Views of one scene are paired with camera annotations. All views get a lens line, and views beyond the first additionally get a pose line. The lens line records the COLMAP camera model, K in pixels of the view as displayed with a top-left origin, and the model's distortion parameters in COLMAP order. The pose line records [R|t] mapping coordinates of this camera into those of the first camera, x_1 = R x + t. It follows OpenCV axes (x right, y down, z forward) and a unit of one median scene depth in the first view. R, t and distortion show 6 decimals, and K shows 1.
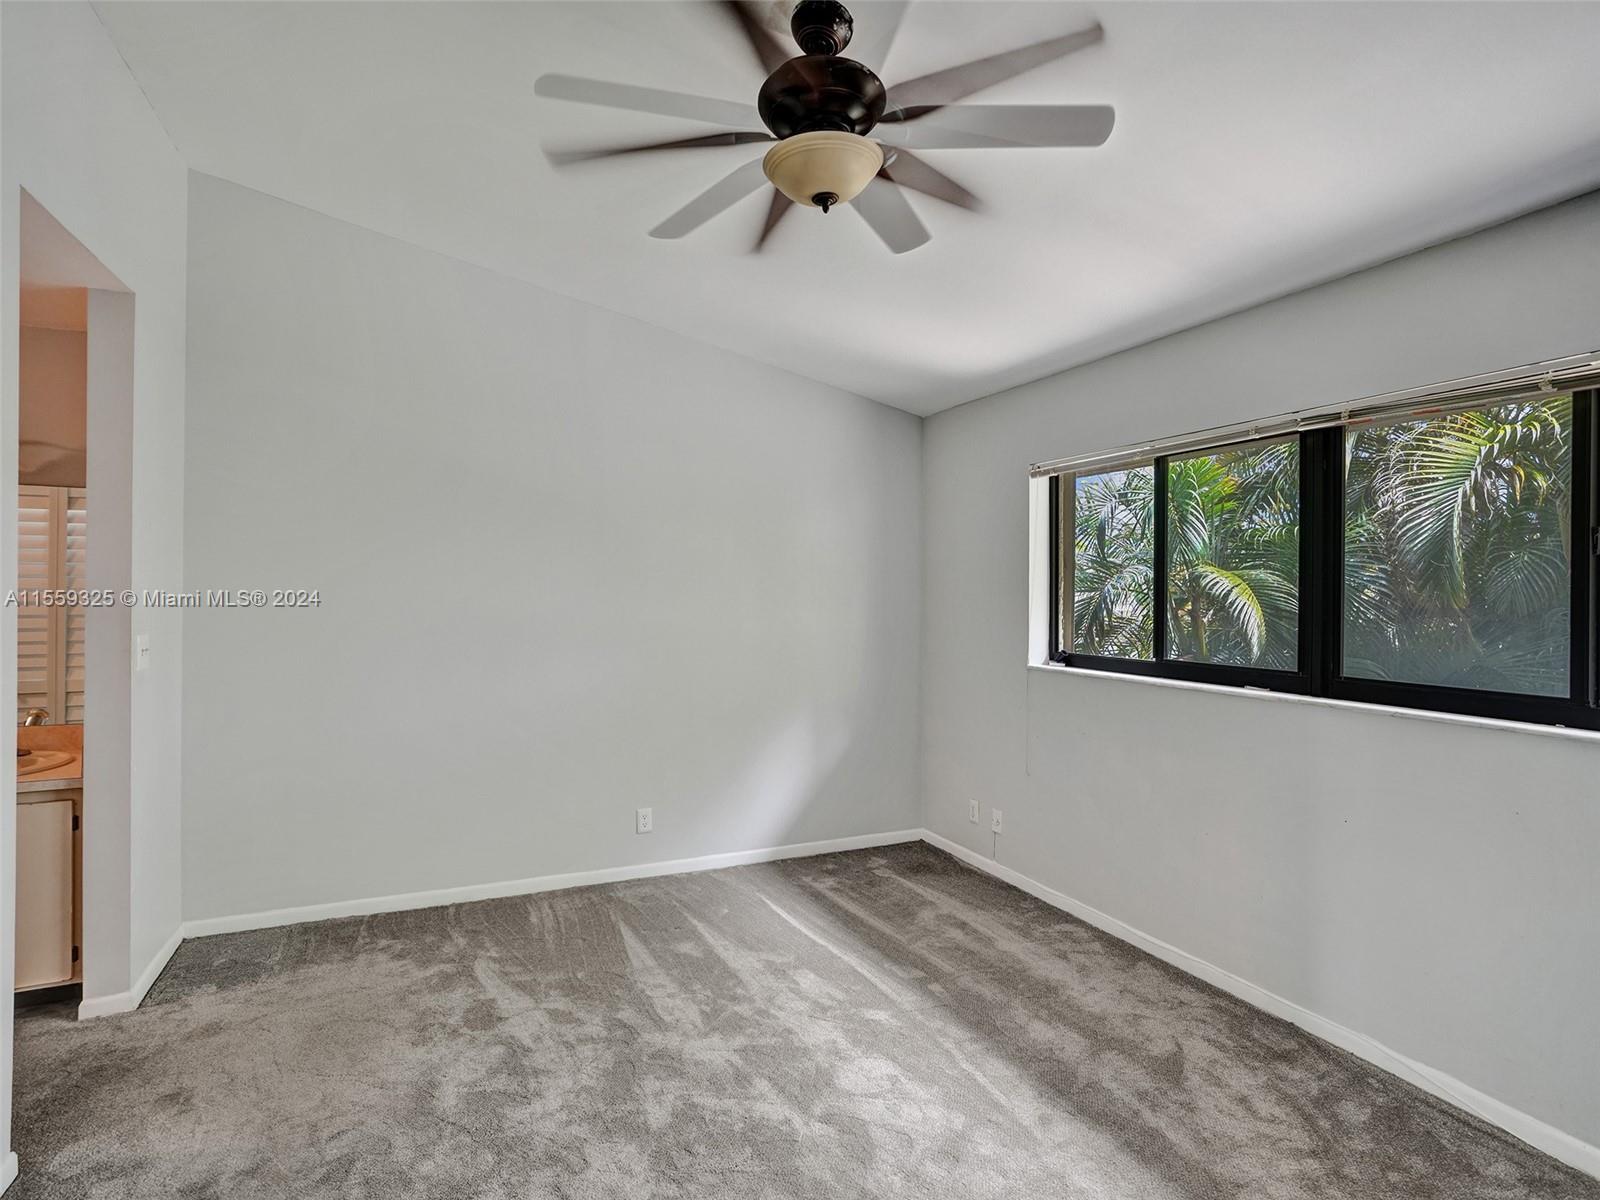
lens RADIAL K [[842.0, 0, 799.3], [0, 842.0, 600.0], [0, 0, 1]] dist [-0.041833, 0.029612]
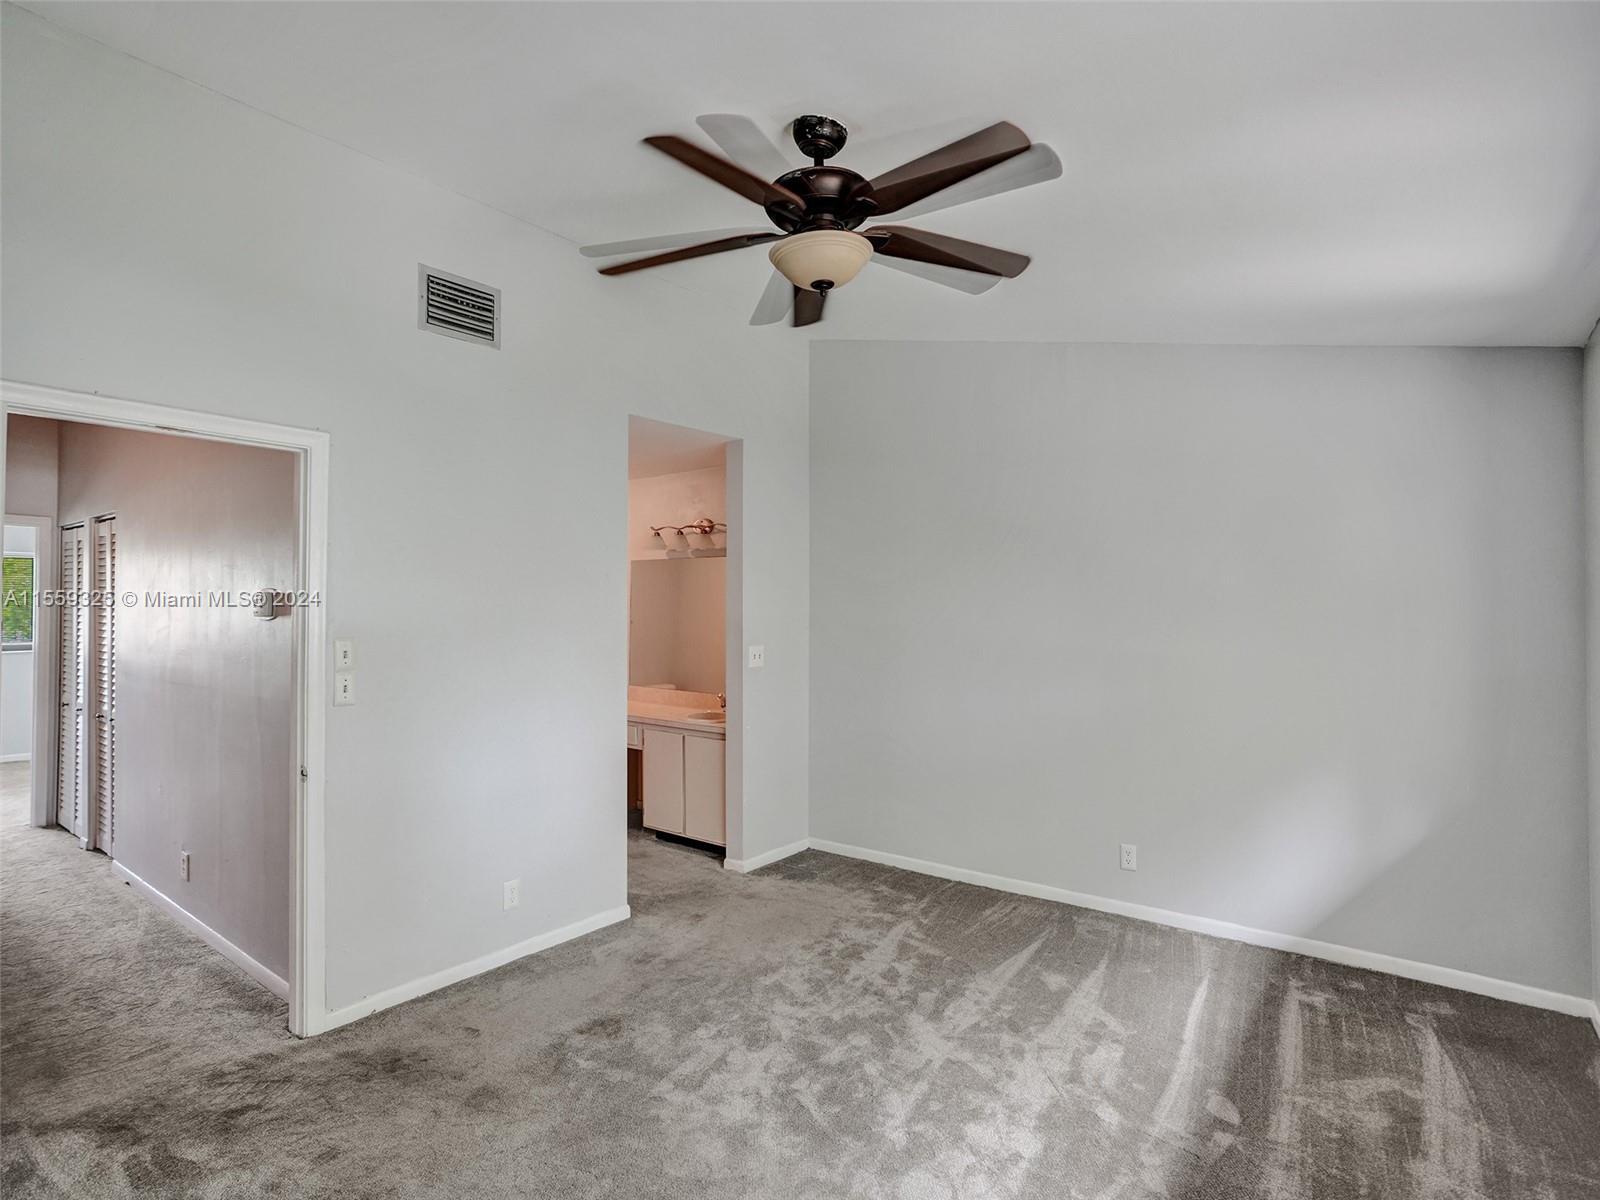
lens RADIAL K [[842.0, 0, 799.0], [0, 842.0, 599.9], [0, 0, 1]] dist [-0.041833, 0.029612]
pose [[0.449831, -0.018614, -0.892920, 0.636063], [-0.001575, 0.999765, -0.021635, -0.015578], [0.893112, 0.011138, 0.449696, 0.279505]]
